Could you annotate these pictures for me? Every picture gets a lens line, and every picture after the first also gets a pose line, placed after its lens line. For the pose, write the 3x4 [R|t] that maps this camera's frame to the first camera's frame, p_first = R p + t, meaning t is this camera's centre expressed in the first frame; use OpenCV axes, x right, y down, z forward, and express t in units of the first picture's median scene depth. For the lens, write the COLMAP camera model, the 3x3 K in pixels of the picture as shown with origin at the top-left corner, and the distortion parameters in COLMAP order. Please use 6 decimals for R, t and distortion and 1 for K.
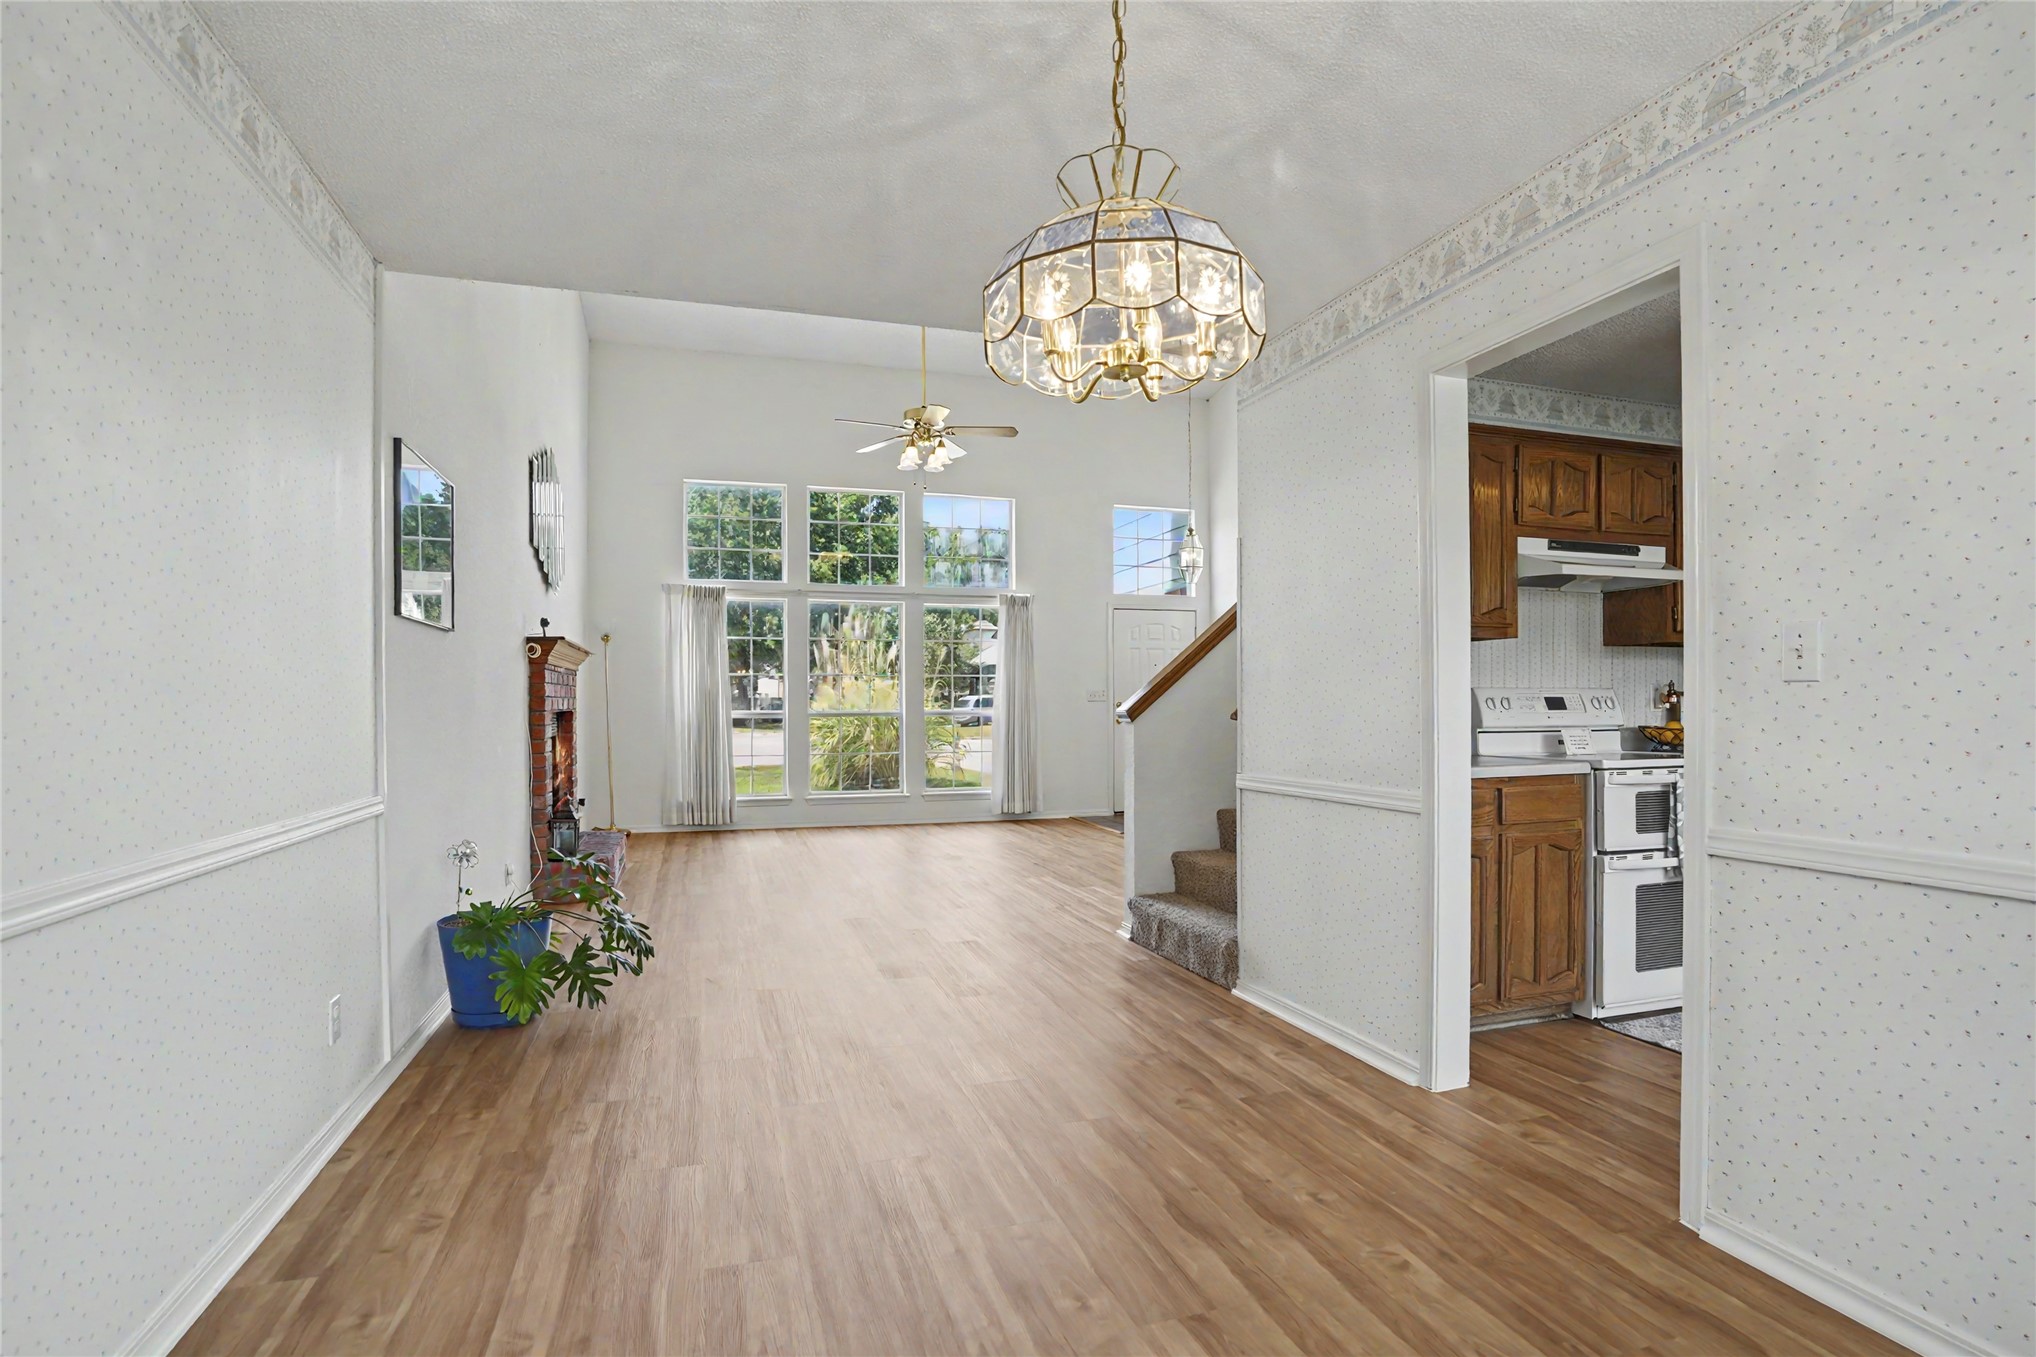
lens RADIAL K [[1011.9, 0, 1025.5], [0, 1011.9, 718.1], [0, 0, 1]] dist [-0.061069, 0.029875]
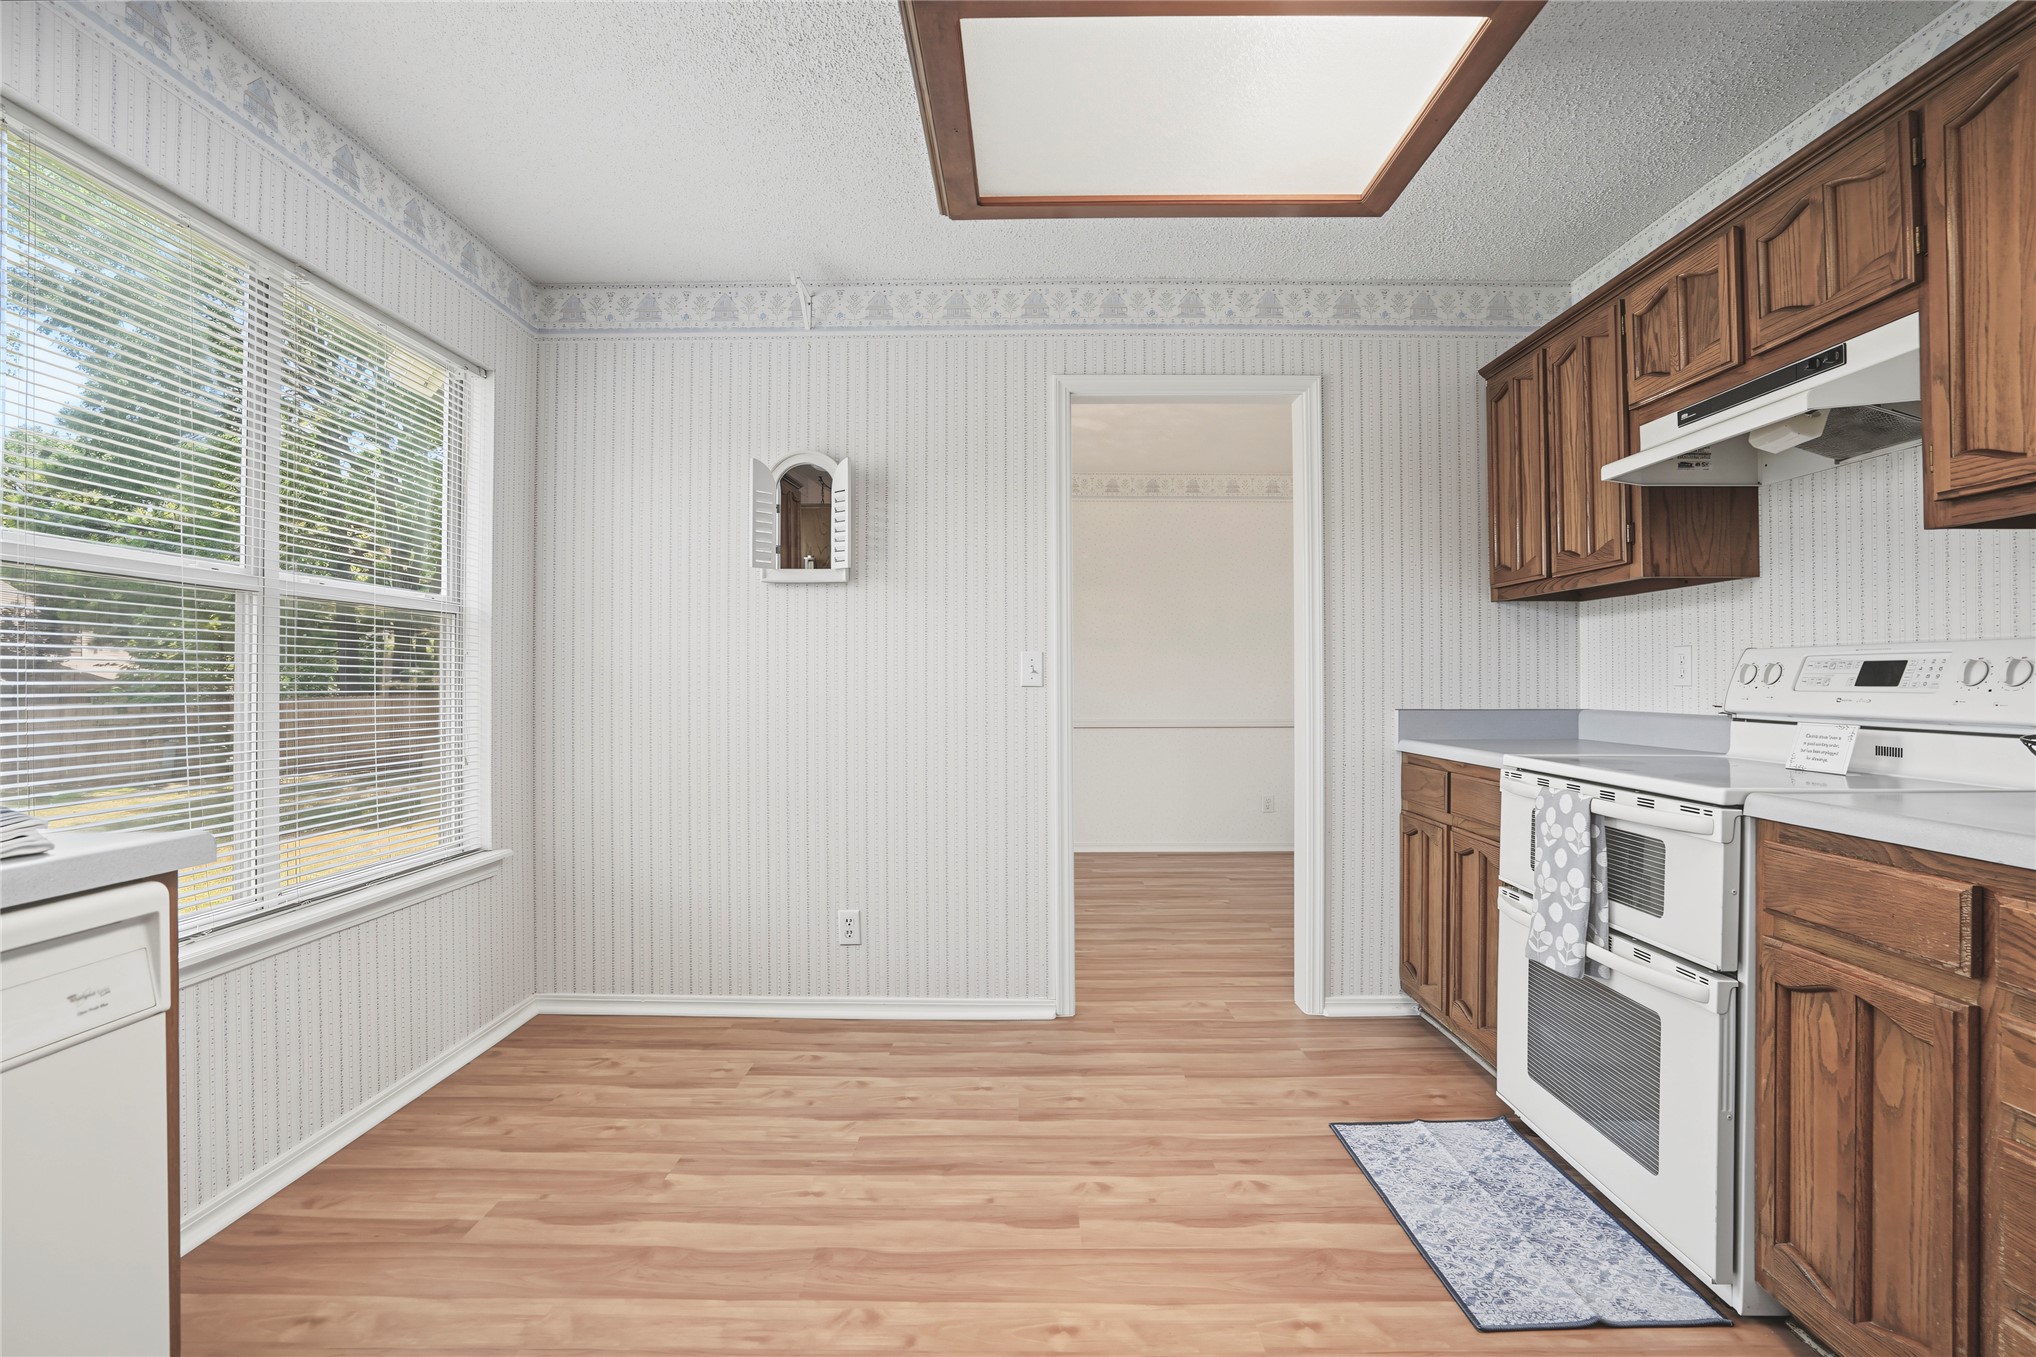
lens RADIAL K [[955.9, 0, 1021.4], [0, 955.9, 675.9], [0, 0, 1]] dist [-0.057393, 0.025059]
pose [[-0.315512, 0.003875, -0.948914, 1.210893], [-0.006547, 0.999959, 0.006260, -0.014628], [0.948899, 0.008188, -0.315473, 0.796119]]
